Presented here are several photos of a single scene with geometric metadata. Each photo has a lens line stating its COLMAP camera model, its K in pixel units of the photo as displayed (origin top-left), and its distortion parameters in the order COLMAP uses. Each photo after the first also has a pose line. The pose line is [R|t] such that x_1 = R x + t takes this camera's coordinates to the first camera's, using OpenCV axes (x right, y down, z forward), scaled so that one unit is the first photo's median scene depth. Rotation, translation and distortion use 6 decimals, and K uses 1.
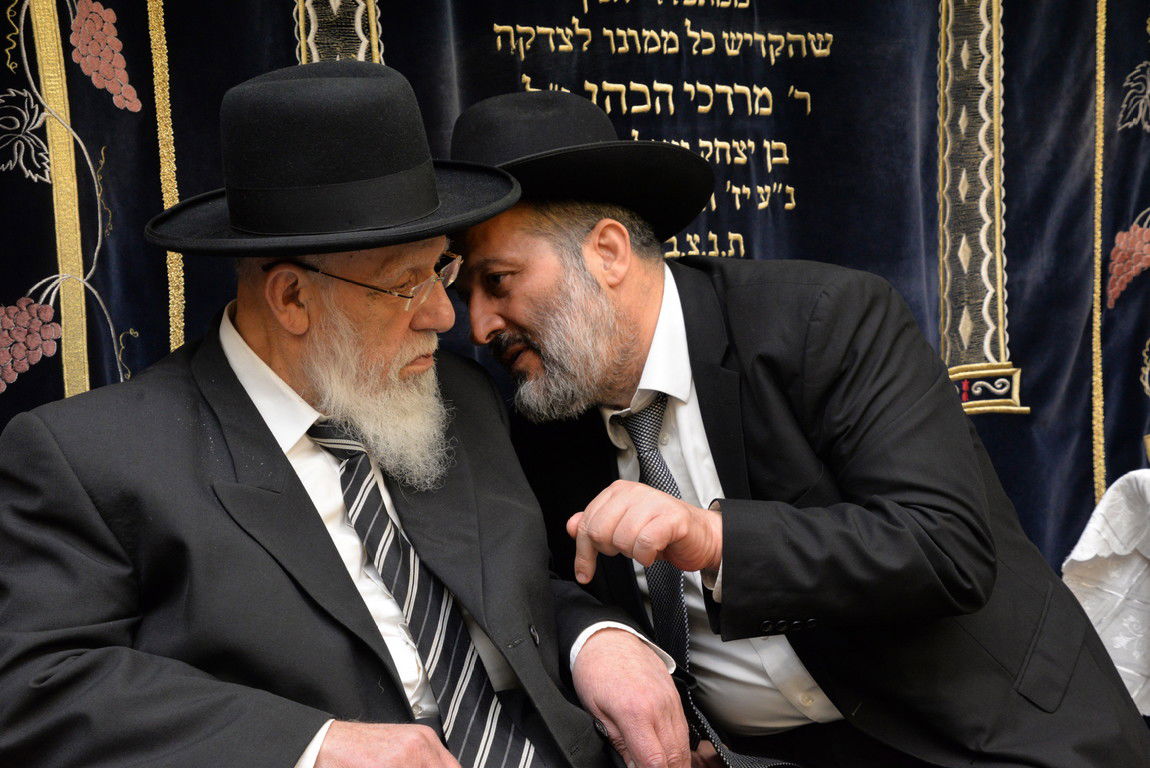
lens RADIAL K [[2168.1, 0, 552.9], [0, 2168.1, 387.7], [0, 0, 1]] dist [0.406538, 0.376861]
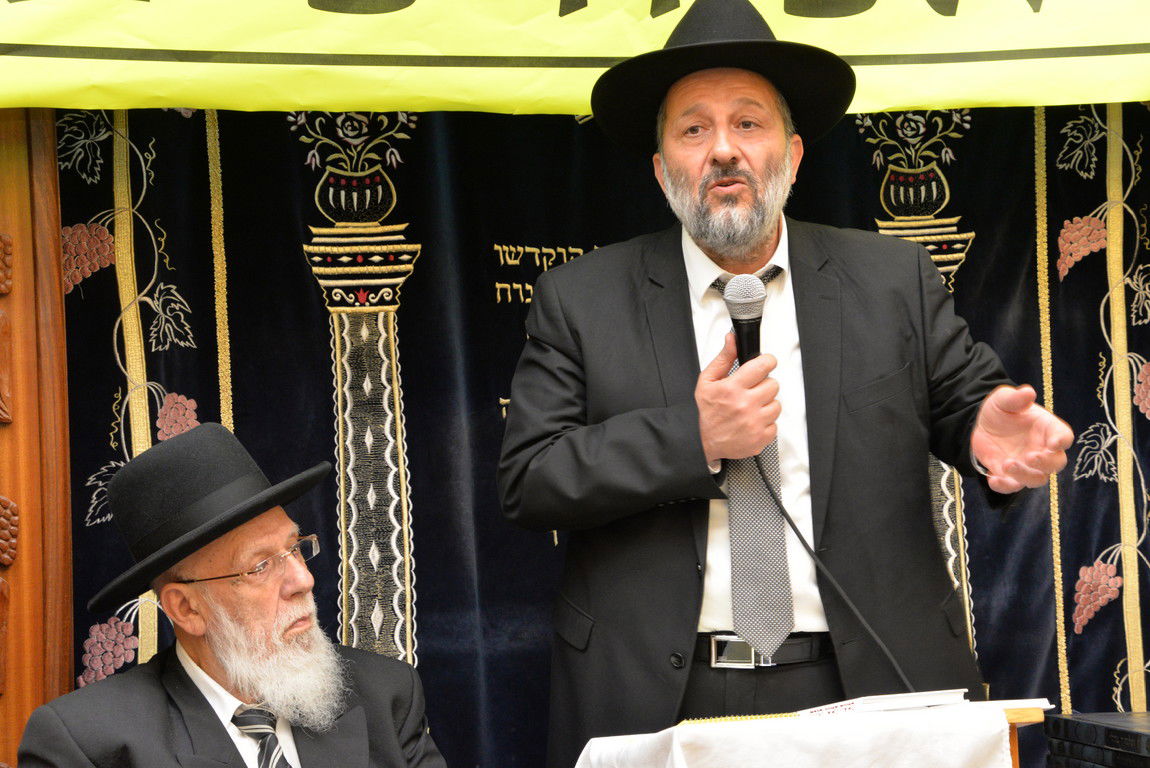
lens RADIAL K [[2168.1, 0, 552.9], [0, 2168.1, 387.7], [0, 0, 1]] dist [0.406538, 0.376861]
pose [[0.981576, -0.012847, -0.190637, 0.212028], [-0.014147, 0.990112, -0.139567, 0.003381], [0.190545, 0.139692, 0.971689, -0.192017]]
